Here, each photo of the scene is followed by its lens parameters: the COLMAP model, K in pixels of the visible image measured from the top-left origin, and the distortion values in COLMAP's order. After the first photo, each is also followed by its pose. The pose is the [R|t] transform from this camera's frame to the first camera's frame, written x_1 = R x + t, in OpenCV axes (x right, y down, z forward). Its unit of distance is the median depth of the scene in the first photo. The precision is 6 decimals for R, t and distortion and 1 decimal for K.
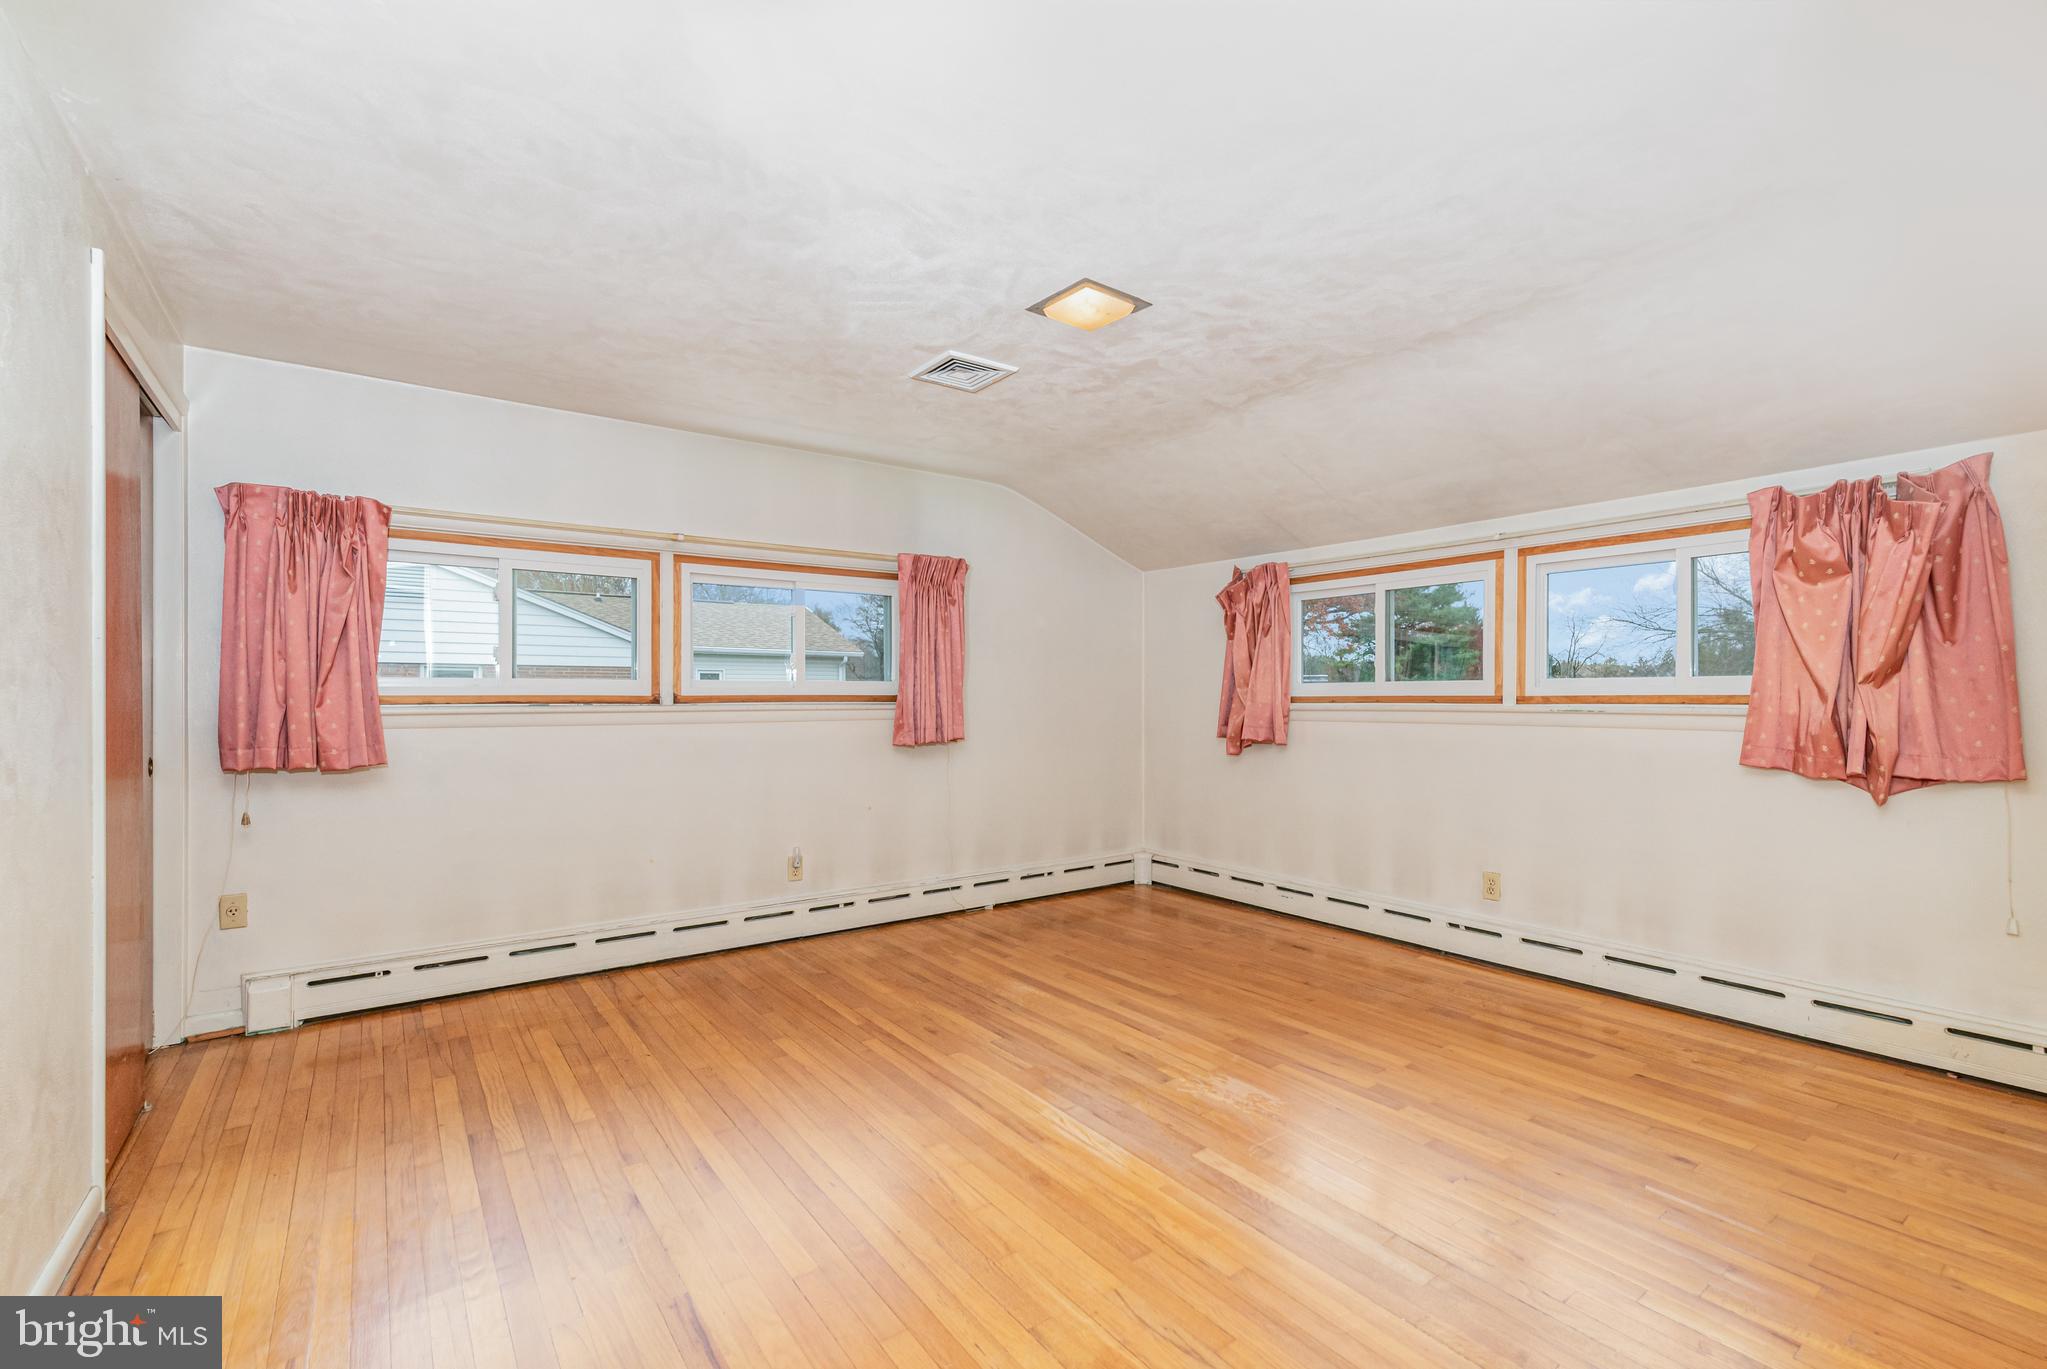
lens RADIAL K [[891.5, 0, 1023.5], [0, 891.5, 684.5], [0, 0, 1]] dist [-0.000479, -0.000077]
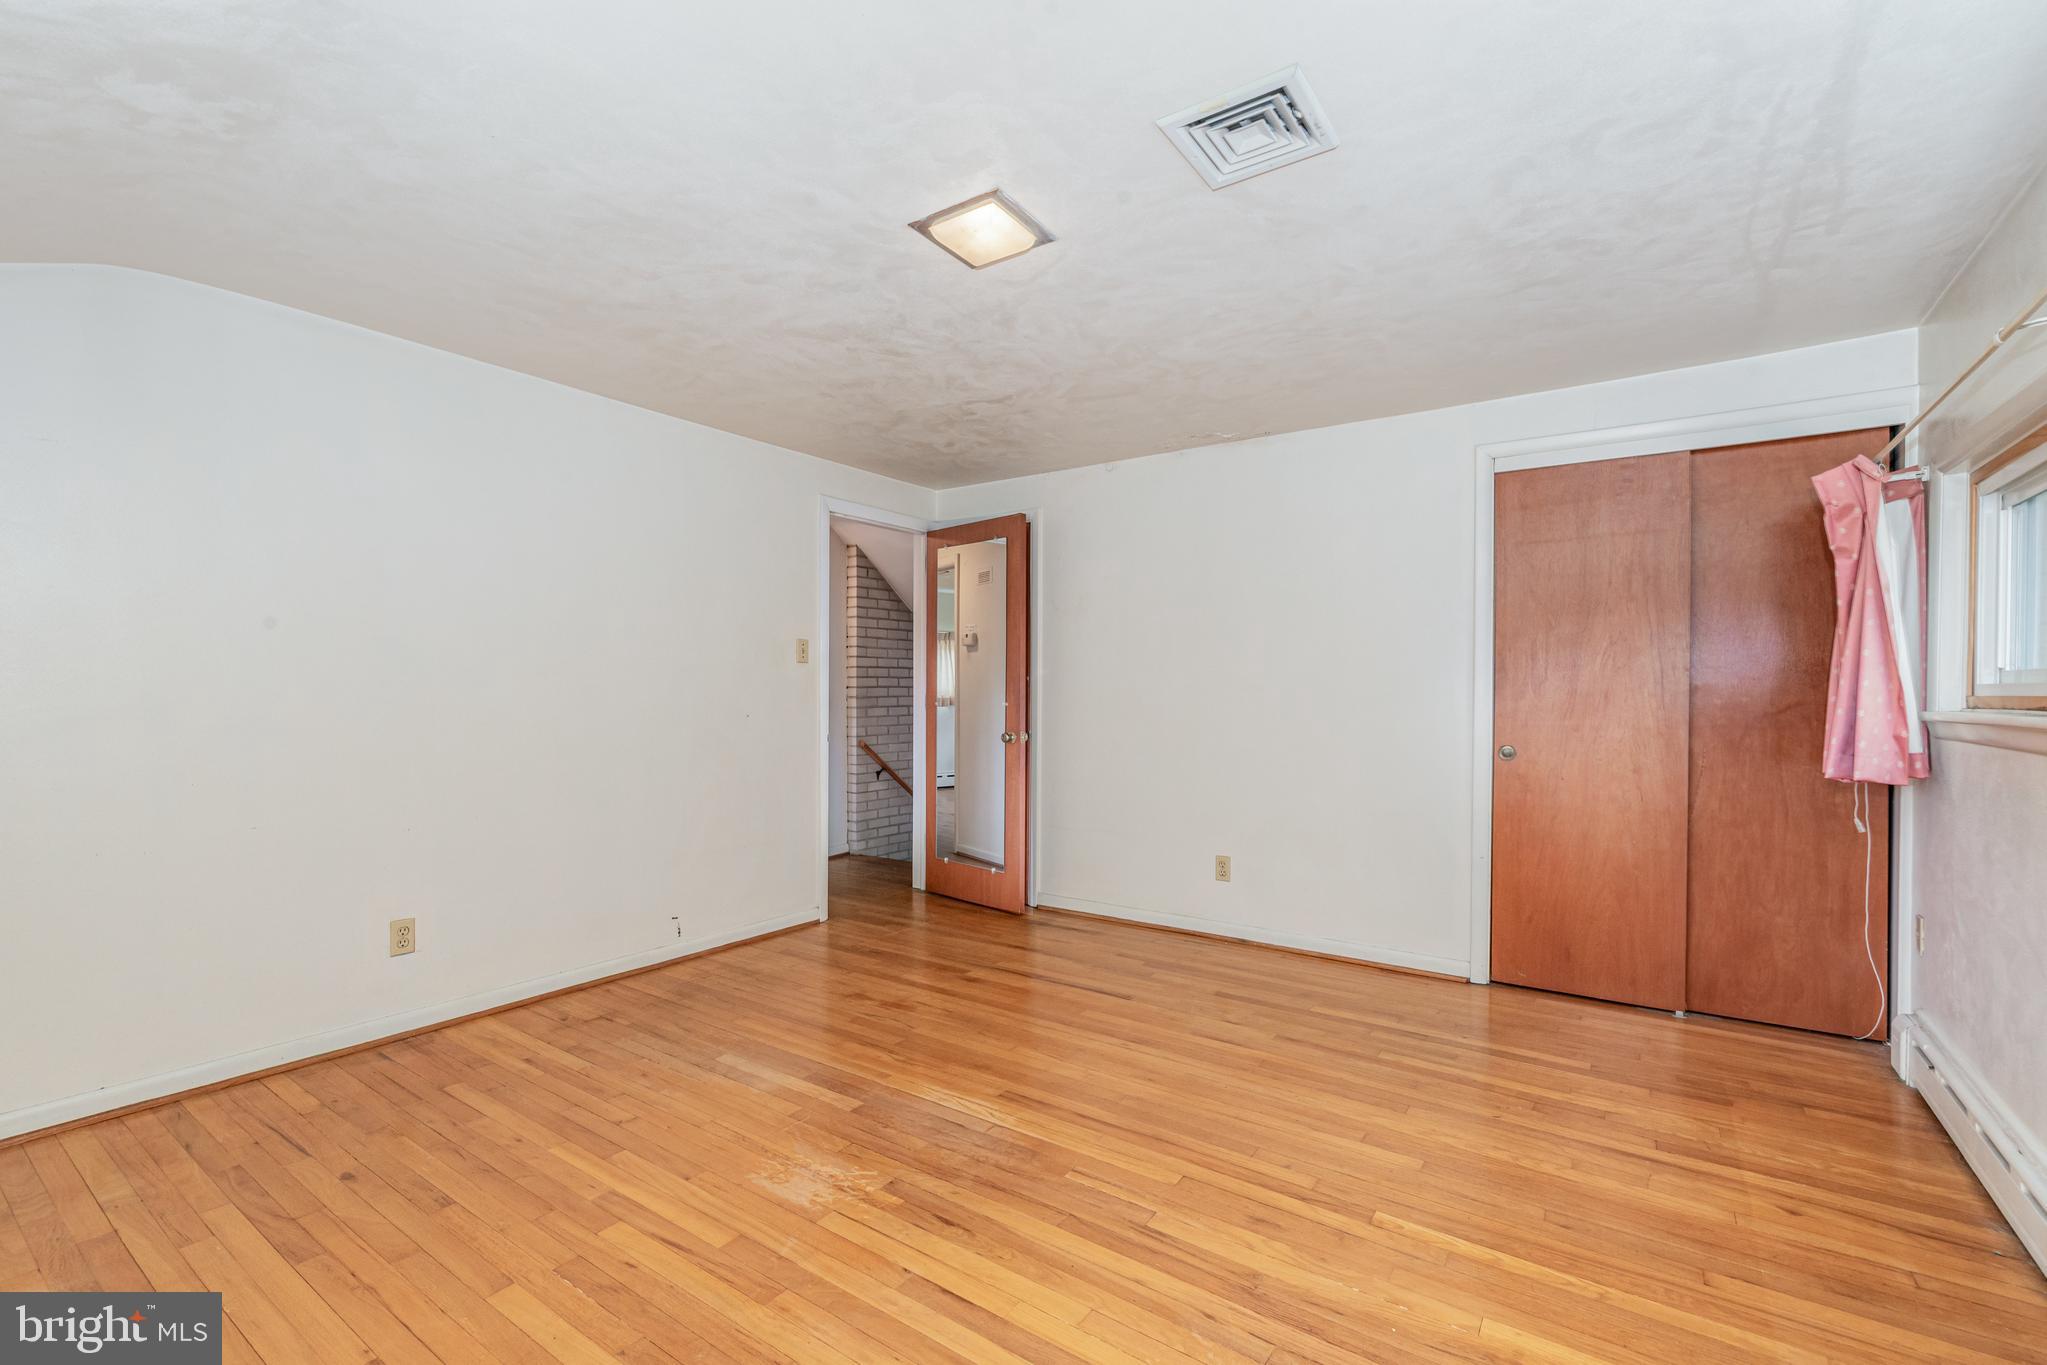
lens RADIAL K [[891.5, 0, 1023.5], [0, 891.5, 682.5], [0, 0, 1]] dist [-0.000479, -0.000077]
pose [[-0.946917, -0.004610, -0.321446, 0.322558], [-0.003668, 0.999987, -0.003538, 0.004640], [0.321458, -0.002171, -0.946921, 1.891630]]
